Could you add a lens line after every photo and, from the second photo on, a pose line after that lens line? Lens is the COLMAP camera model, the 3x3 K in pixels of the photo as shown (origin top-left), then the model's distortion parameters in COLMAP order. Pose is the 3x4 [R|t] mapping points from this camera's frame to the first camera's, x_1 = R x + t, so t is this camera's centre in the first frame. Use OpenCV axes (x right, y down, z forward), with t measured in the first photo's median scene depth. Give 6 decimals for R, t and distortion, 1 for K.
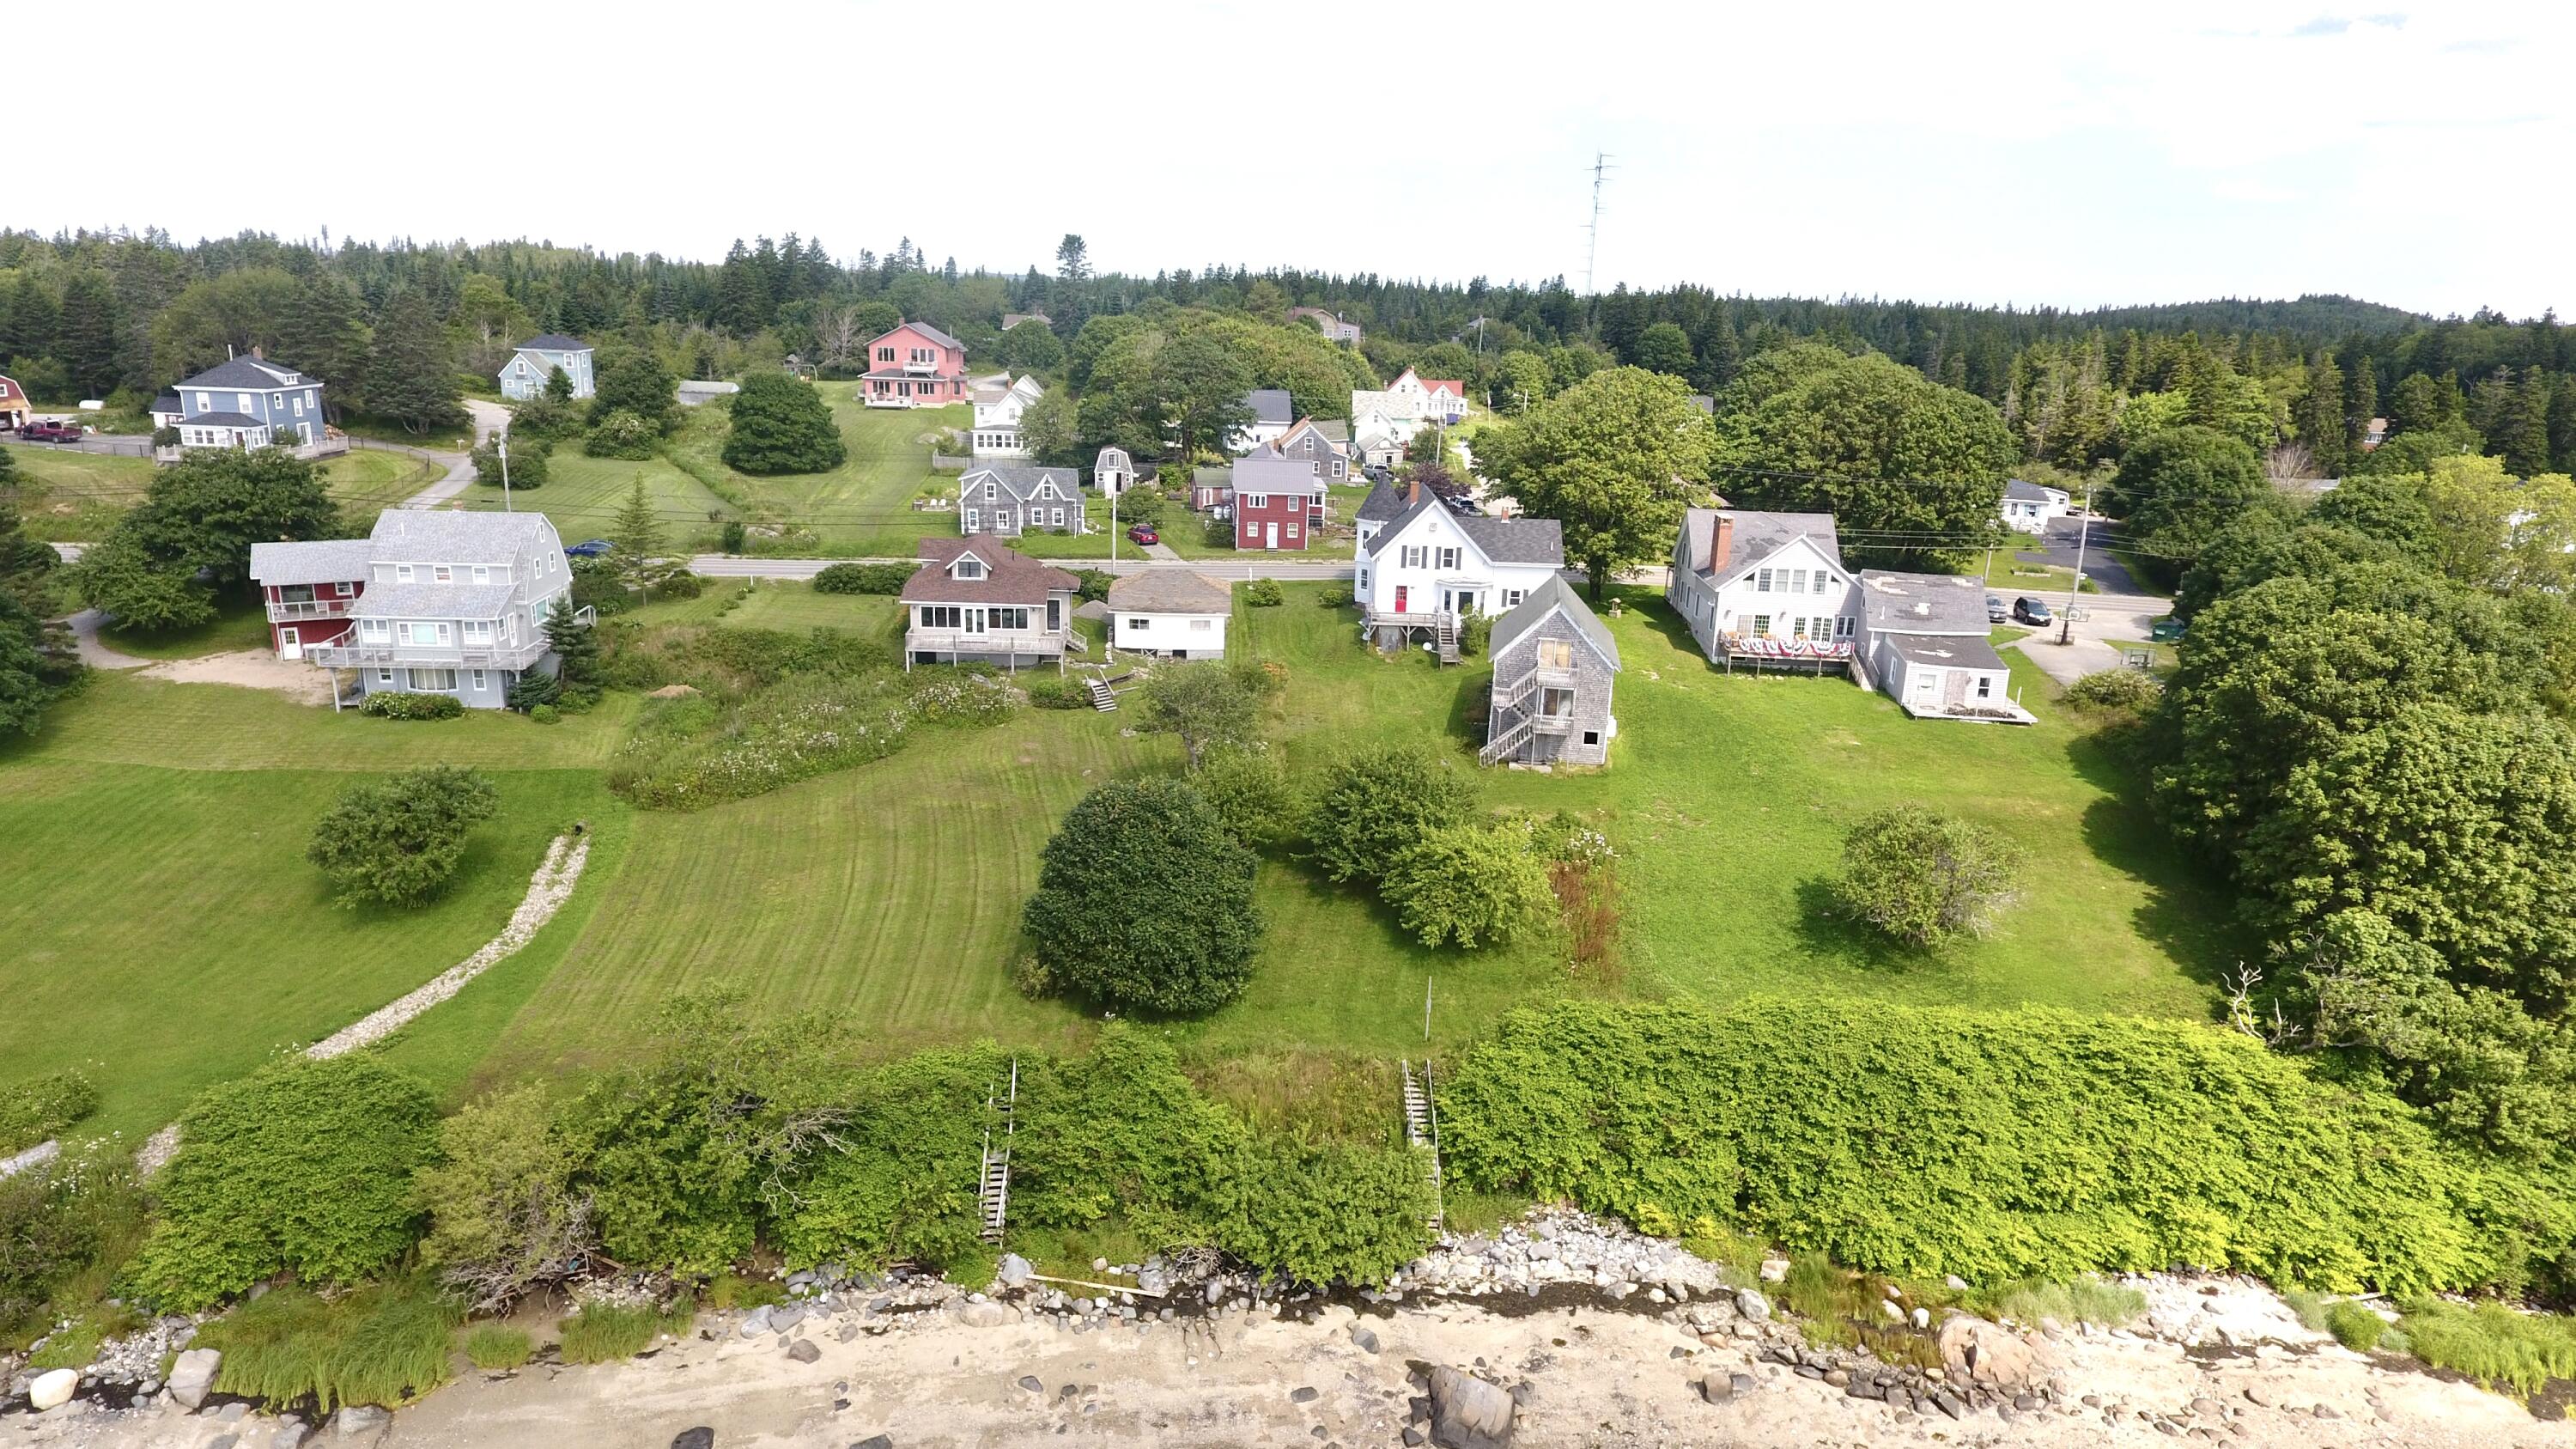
lens RADIAL K [[1506.2, 0, 1302.2], [0, 1506.2, 732.6], [0, 0, 1]] dist [0.002920, -0.005186]
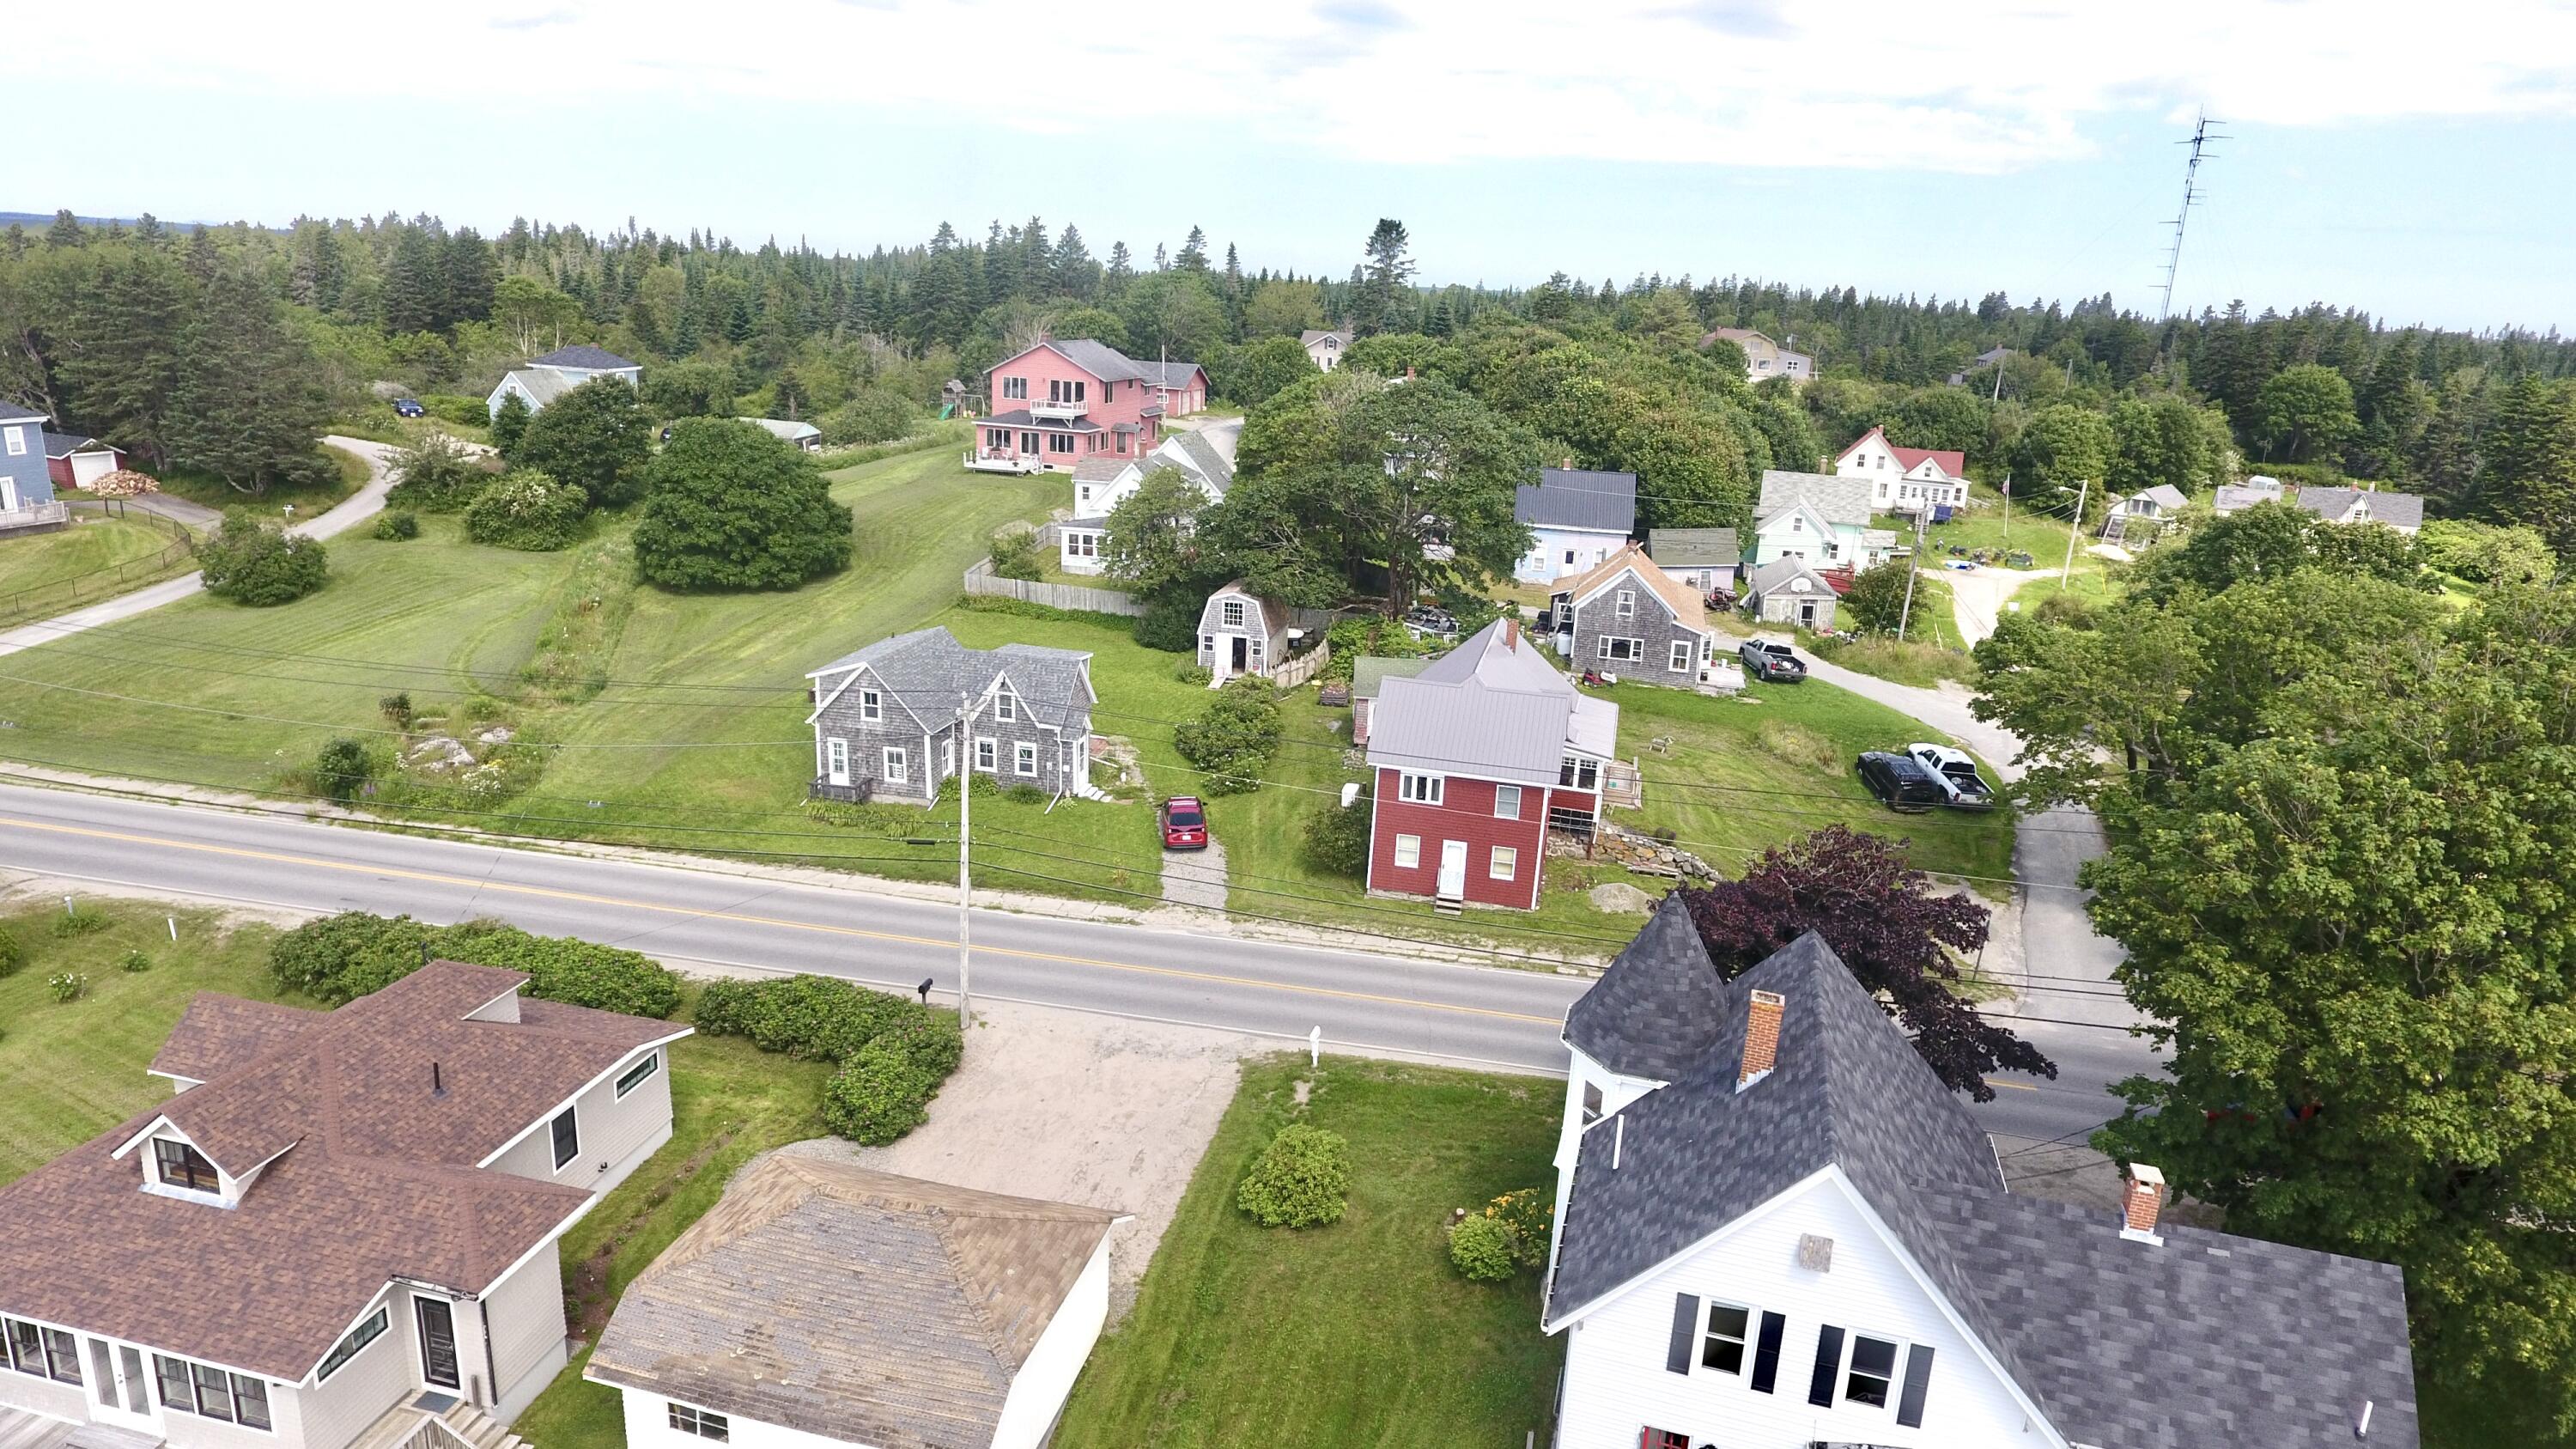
lens RADIAL K [[1506.2, 0, 1302.2], [0, 1506.2, 732.6], [0, 0, 1]] dist [0.002920, -0.005186]
pose [[0.955498, 0.095233, -0.279204, 0.038052], [-0.098008, 0.995177, 0.004035, -0.118566], [0.278242, 0.023509, 0.960223, 0.416914]]
